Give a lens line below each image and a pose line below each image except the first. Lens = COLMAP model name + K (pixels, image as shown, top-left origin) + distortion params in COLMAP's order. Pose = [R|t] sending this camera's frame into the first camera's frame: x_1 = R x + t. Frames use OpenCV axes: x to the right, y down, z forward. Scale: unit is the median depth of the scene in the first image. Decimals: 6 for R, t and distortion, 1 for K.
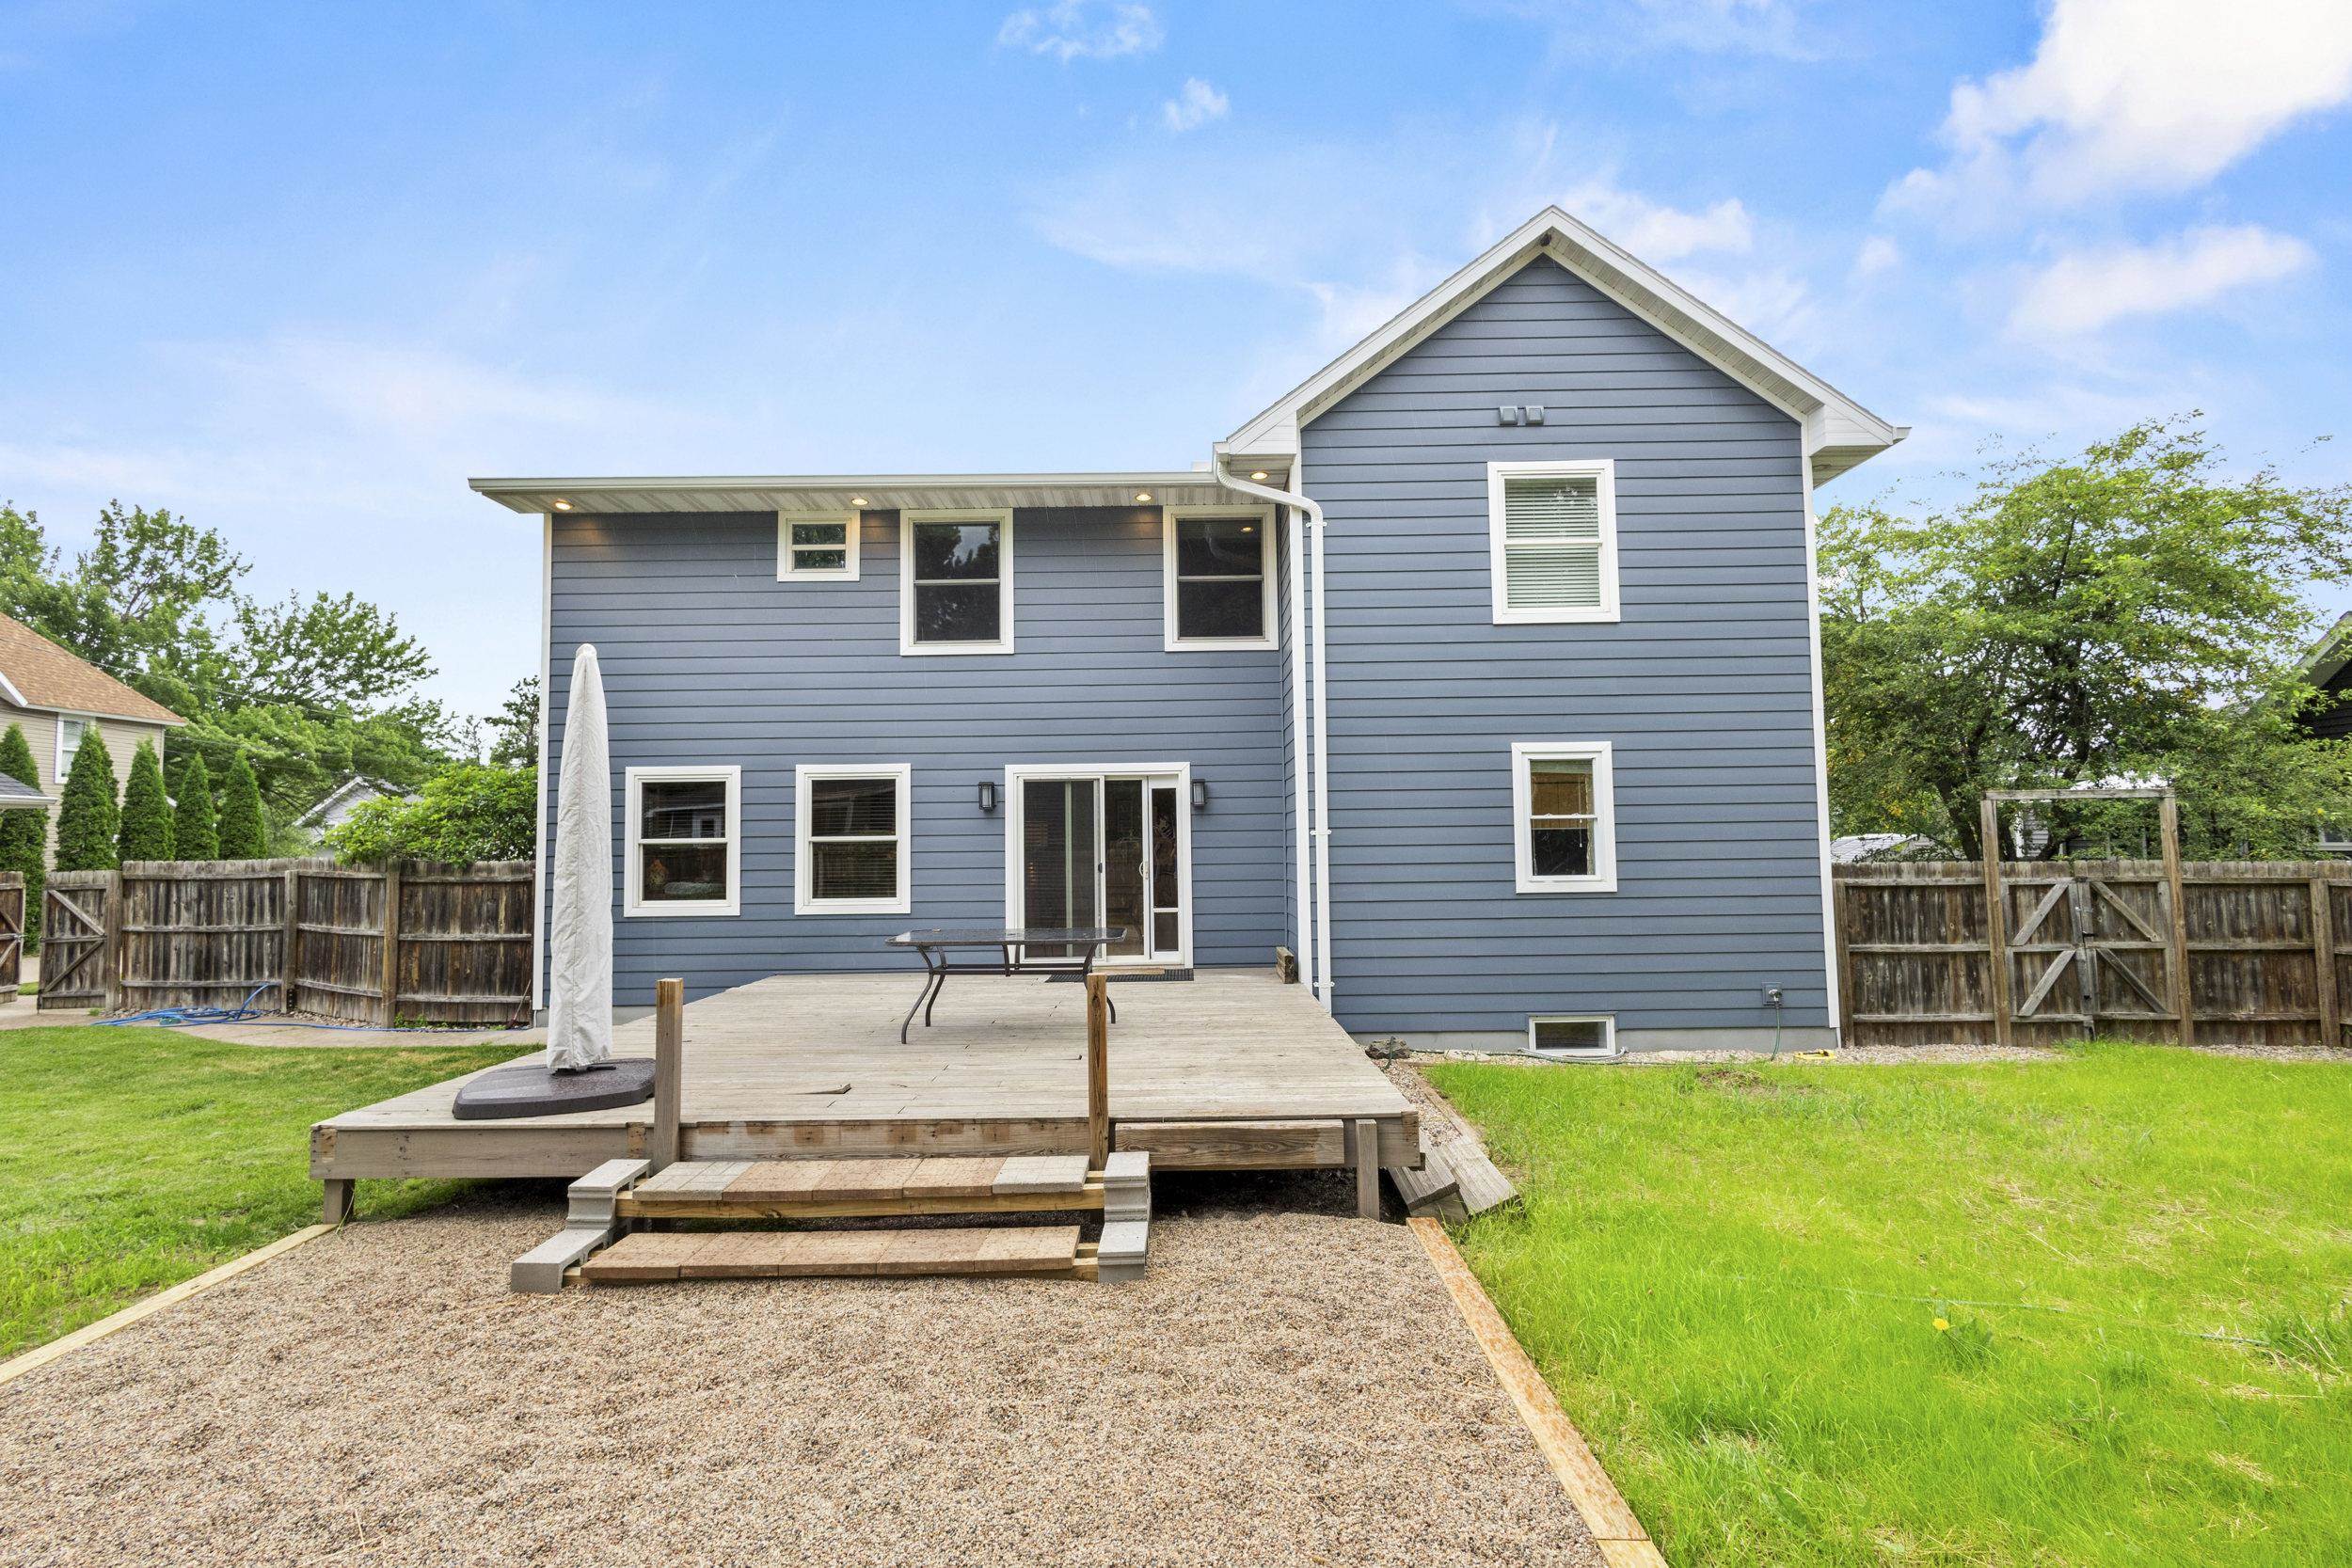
lens RADIAL K [[1071.7, 0, 1170.0], [0, 1071.7, 784.9], [0, 0, 1]] dist [0.001835, -0.000669]
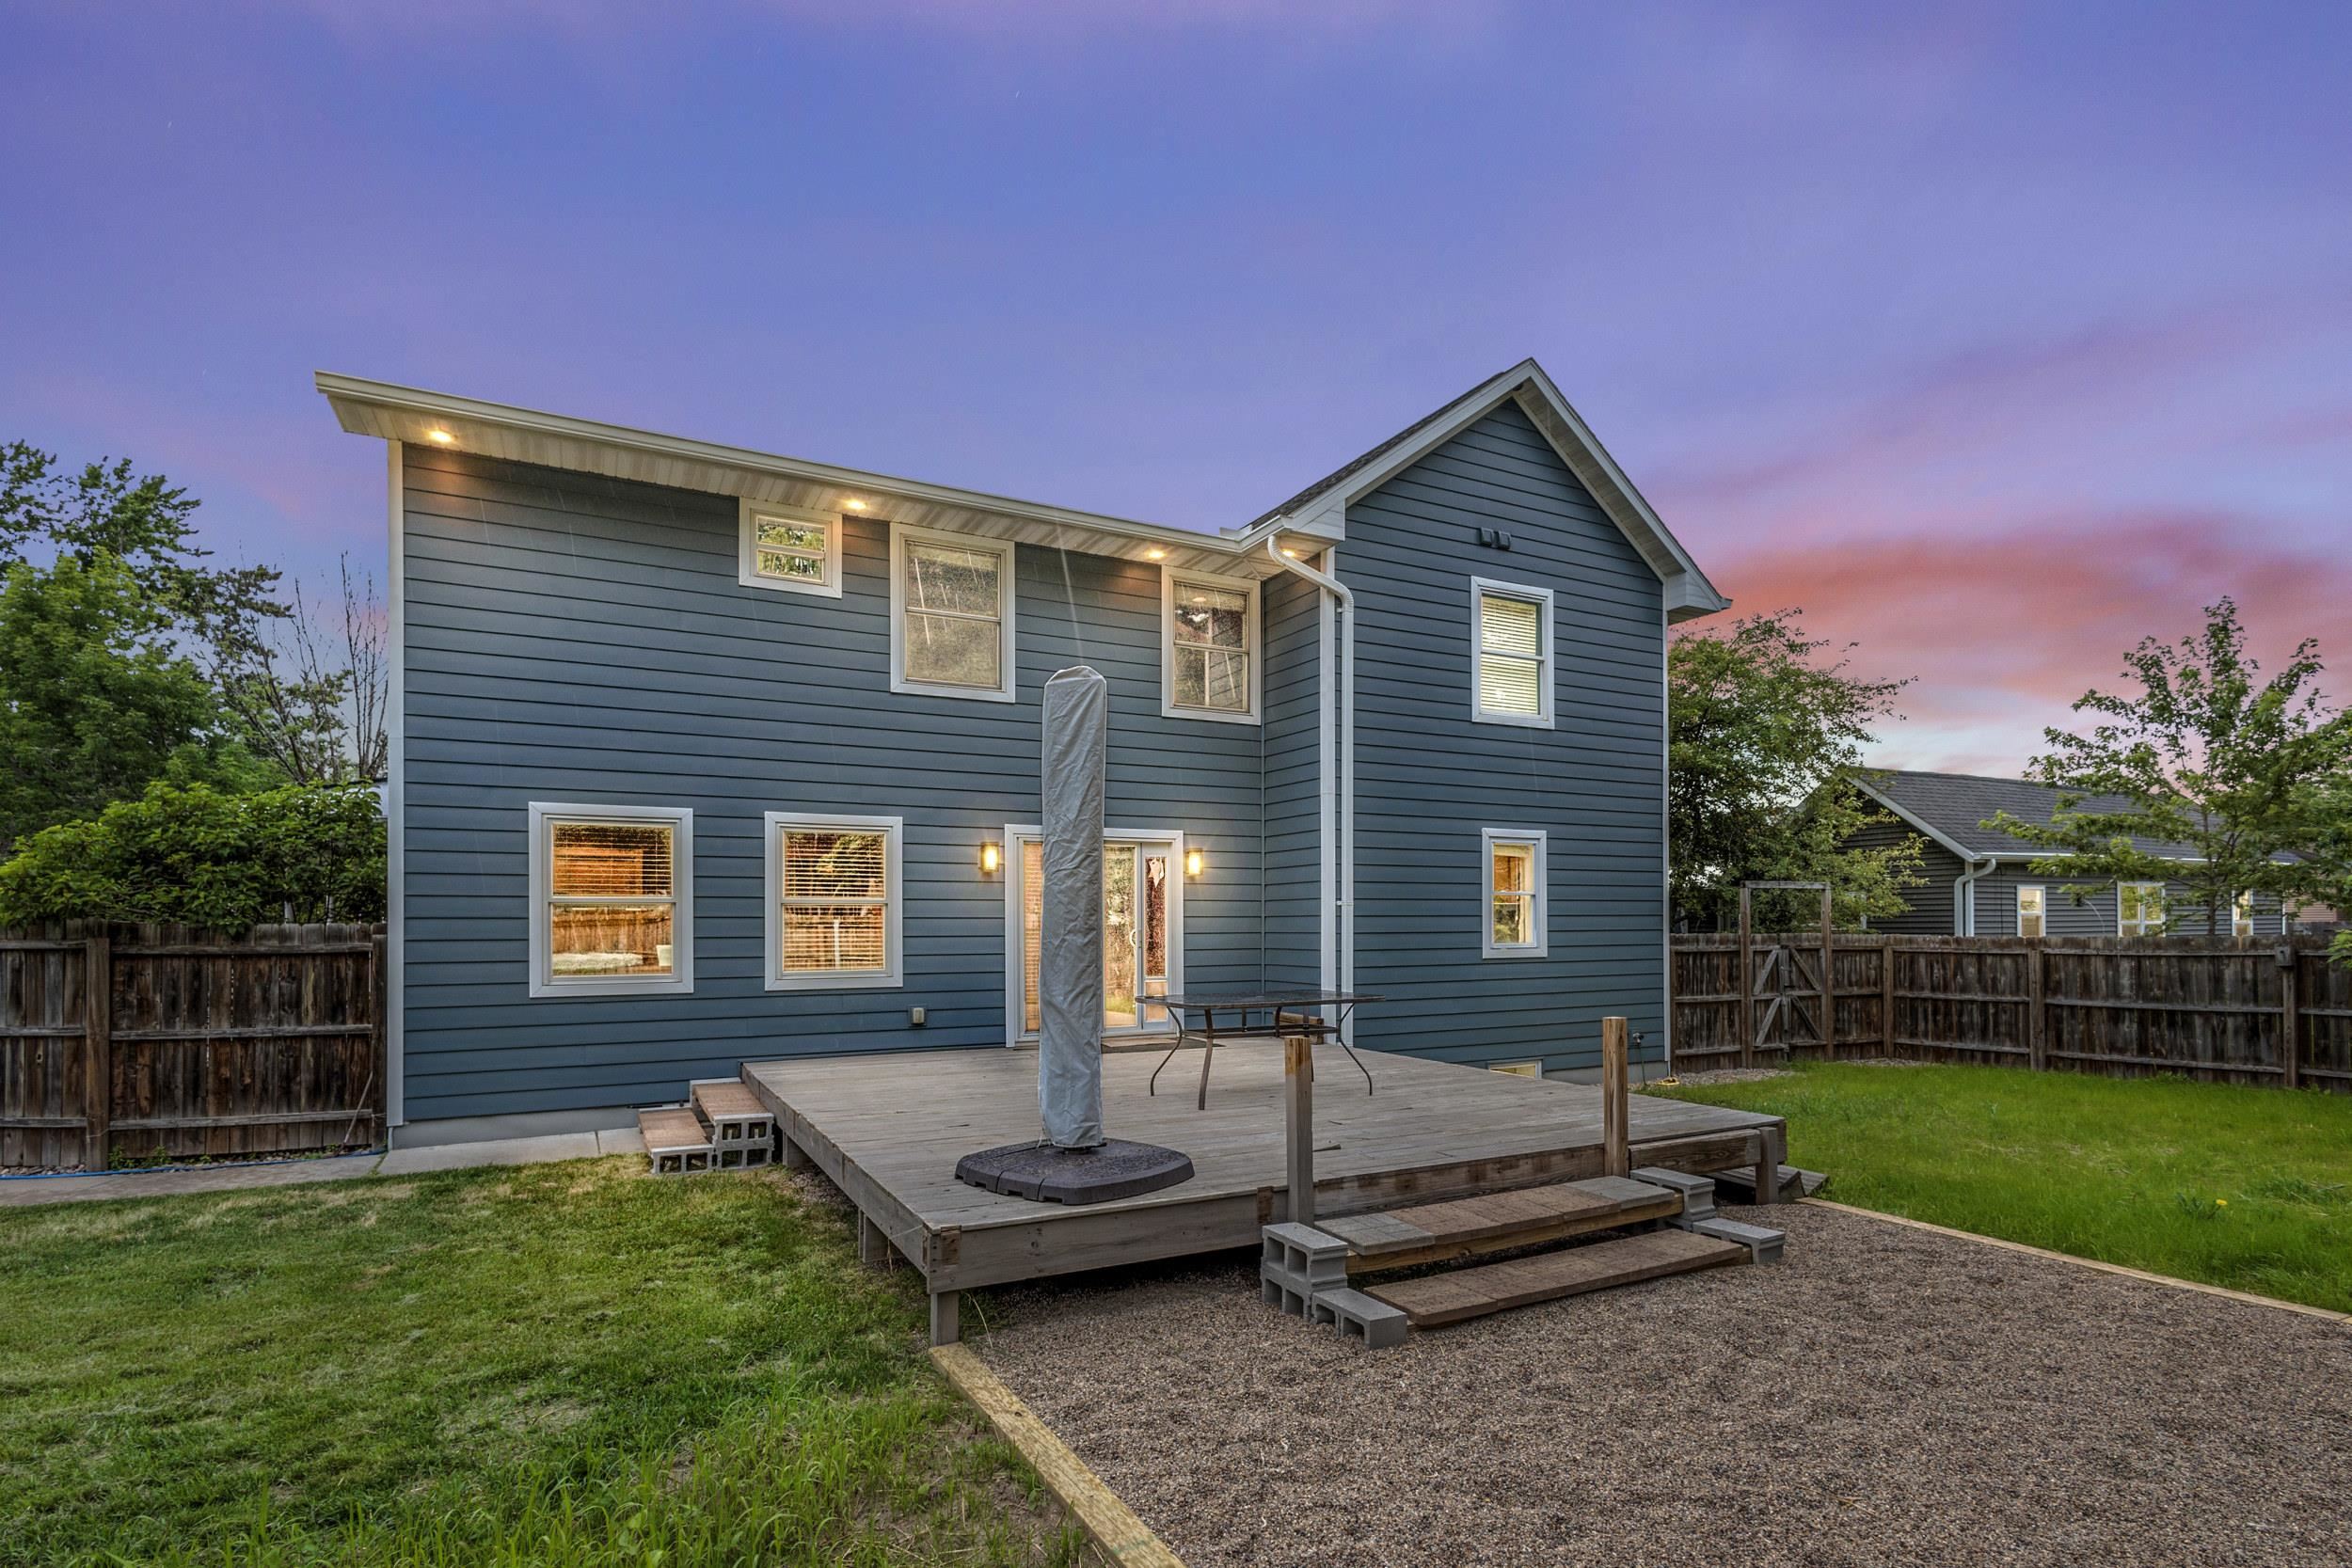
lens RADIAL K [[1128.7, 0, 1169.5], [0, 1128.7, 919.6], [0, 0, 1]] dist [0.003186, 0.000191]
pose [[0.884792, 0.010917, 0.465859, -0.532524], [-0.034979, 0.998461, 0.043037, 0.018381], [-0.464672, -0.054374, 0.883812, 0.083224]]
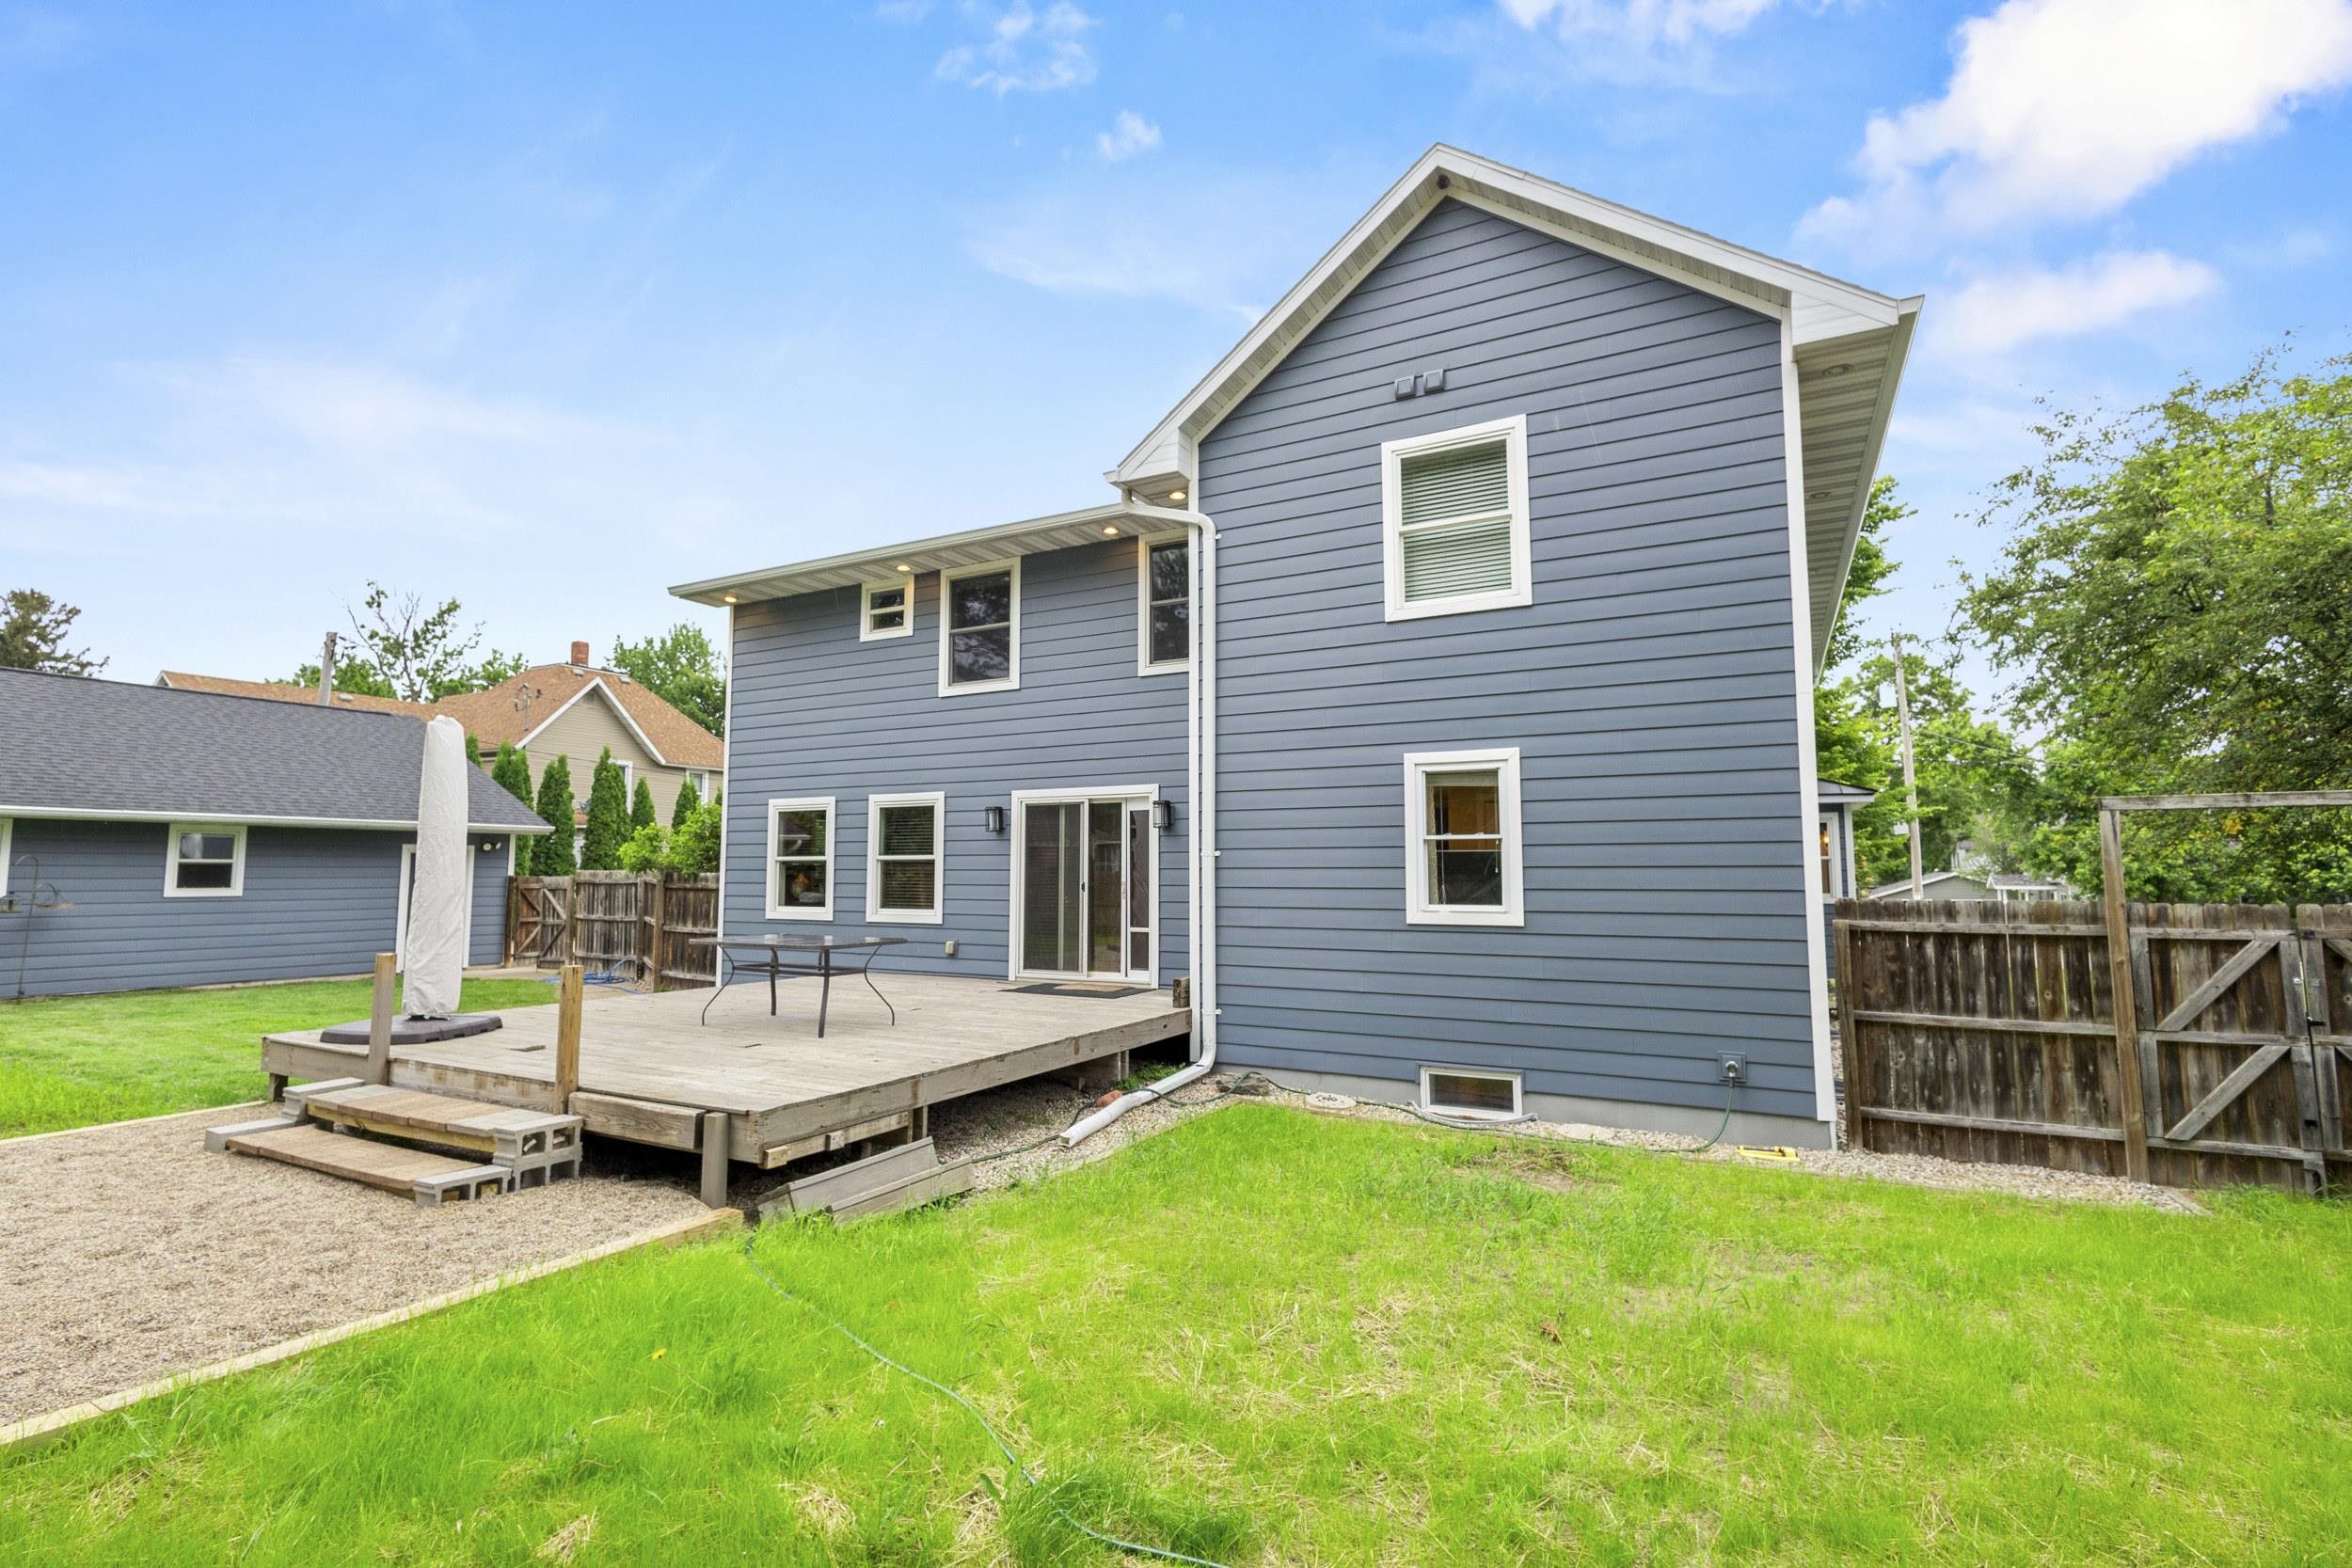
lens RADIAL K [[1071.7, 0, 1170.0], [0, 1071.7, 784.9], [0, 0, 1]] dist [0.001835, -0.000669]
pose [[0.879604, -0.025634, -0.475016, 0.564128], [0.015116, 0.999549, -0.025949, 0.006726], [0.475467, 0.015645, 0.879594, 0.127542]]
